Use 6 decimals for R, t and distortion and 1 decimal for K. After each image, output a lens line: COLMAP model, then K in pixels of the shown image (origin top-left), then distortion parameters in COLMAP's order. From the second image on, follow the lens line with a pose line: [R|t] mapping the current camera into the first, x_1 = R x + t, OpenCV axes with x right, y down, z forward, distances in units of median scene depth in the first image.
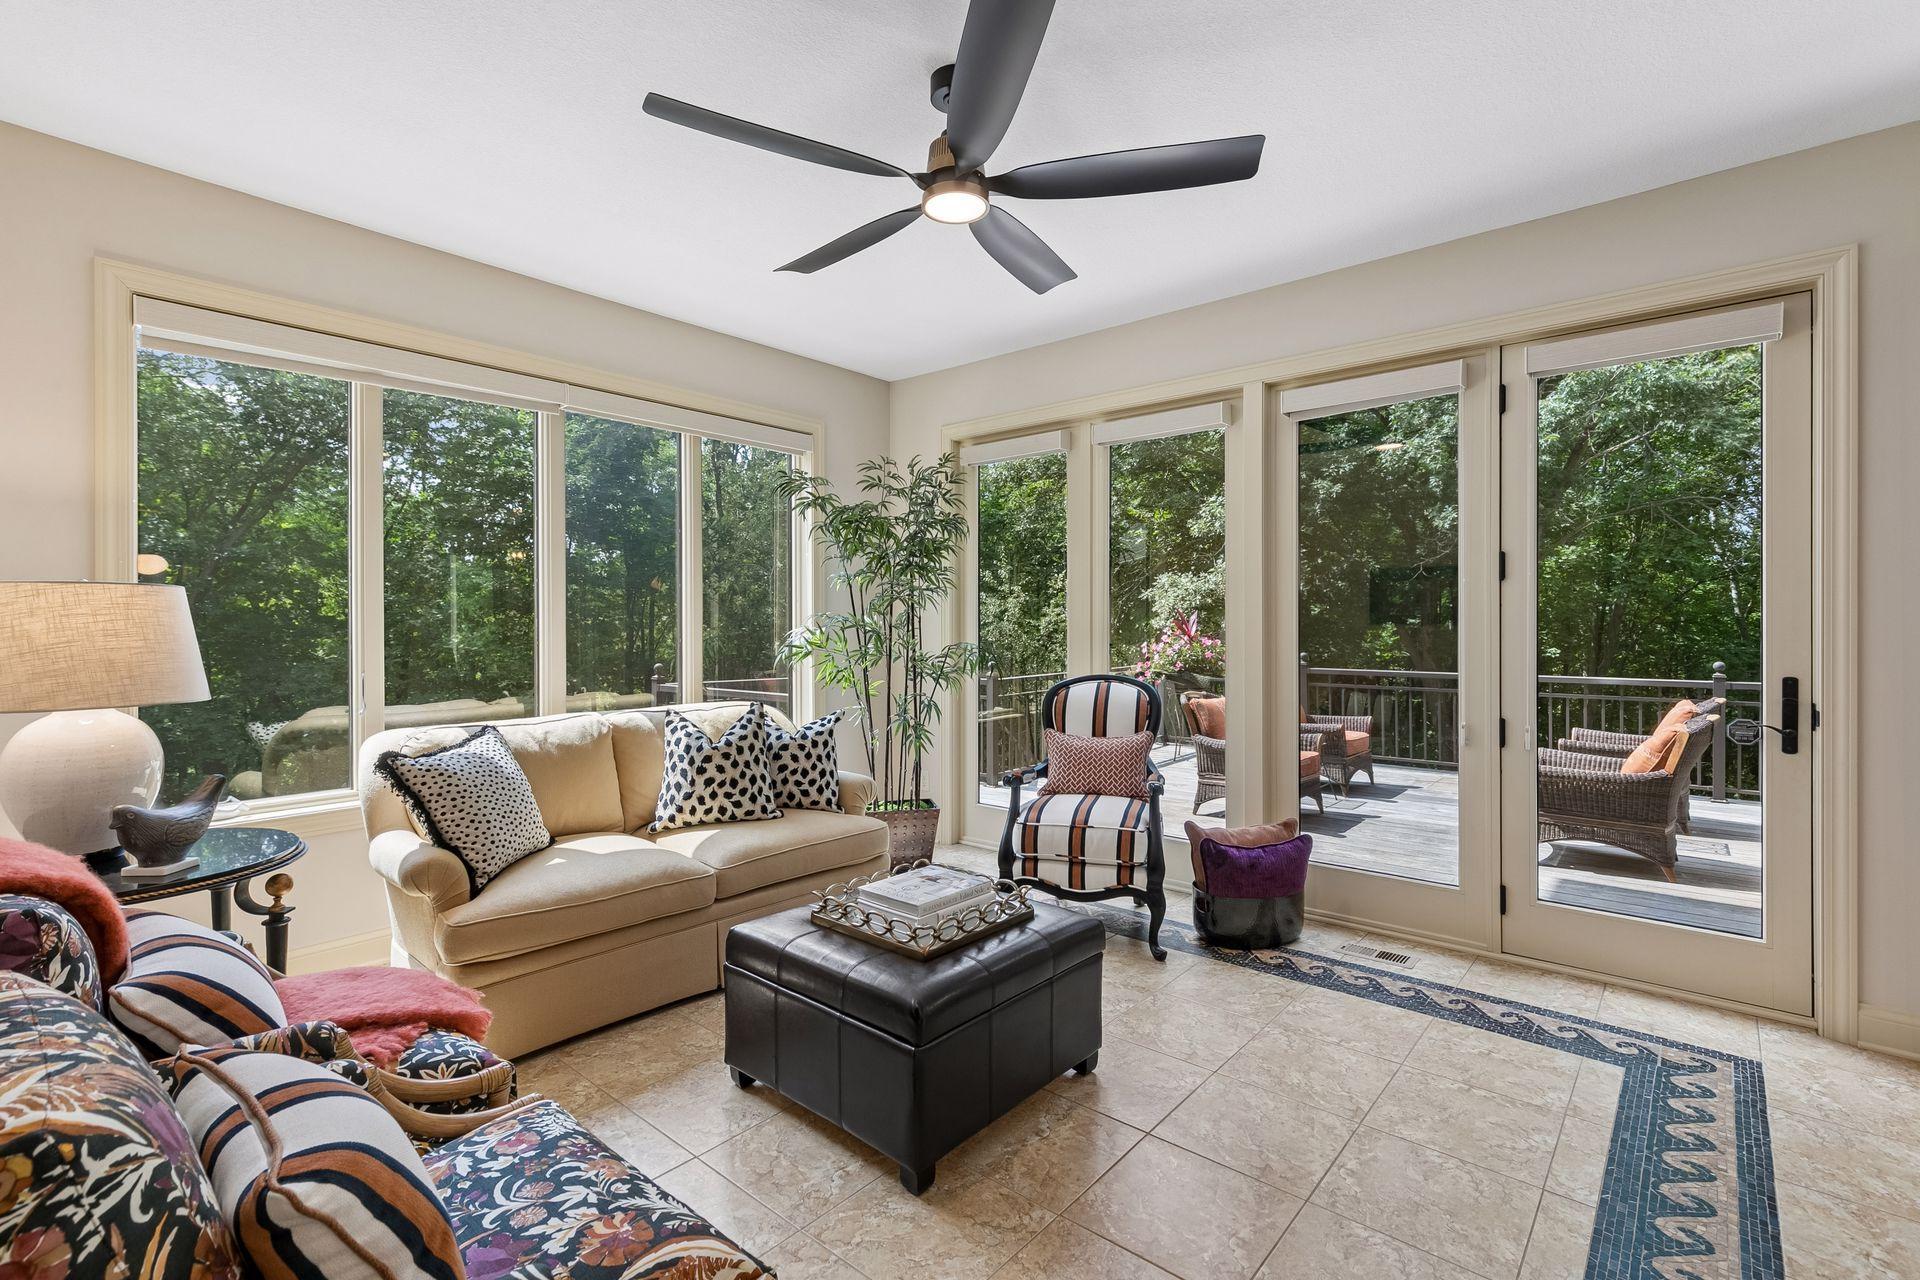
lens RADIAL K [[920.3, 0, 946.5], [0, 920.3, 600.9], [0, 0, 1]] dist [-0.003041, -0.000974]
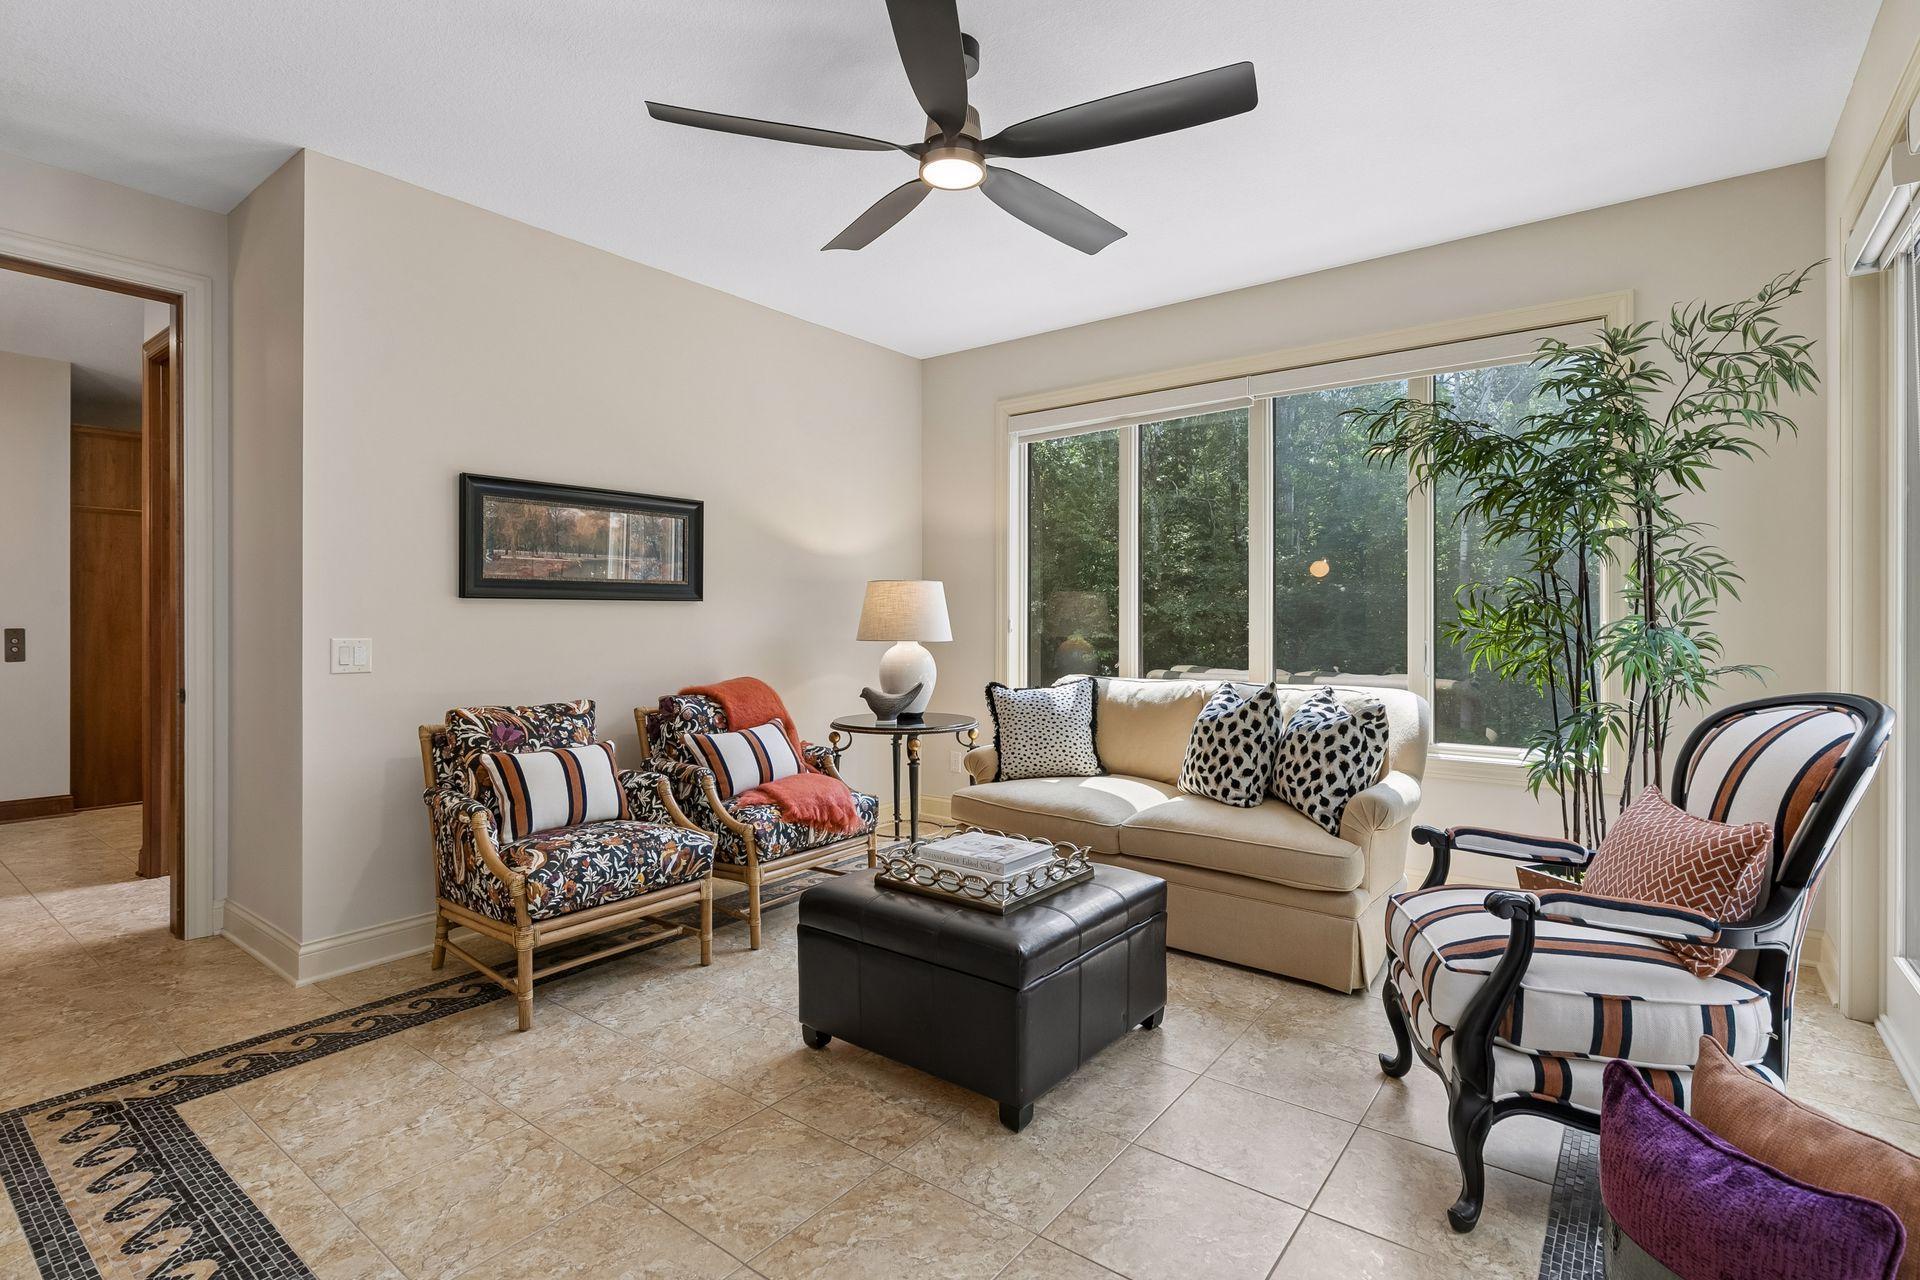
lens RADIAL K [[920.3, 0, 946.5], [0, 920.3, 600.9], [0, 0, 1]] dist [-0.003041, -0.000974]
pose [[0.031065, -0.015147, -0.999403, 0.733153], [0.020950, 0.999675, -0.014500, 0.039152], [0.999298, -0.020487, 0.031372, 0.691839]]
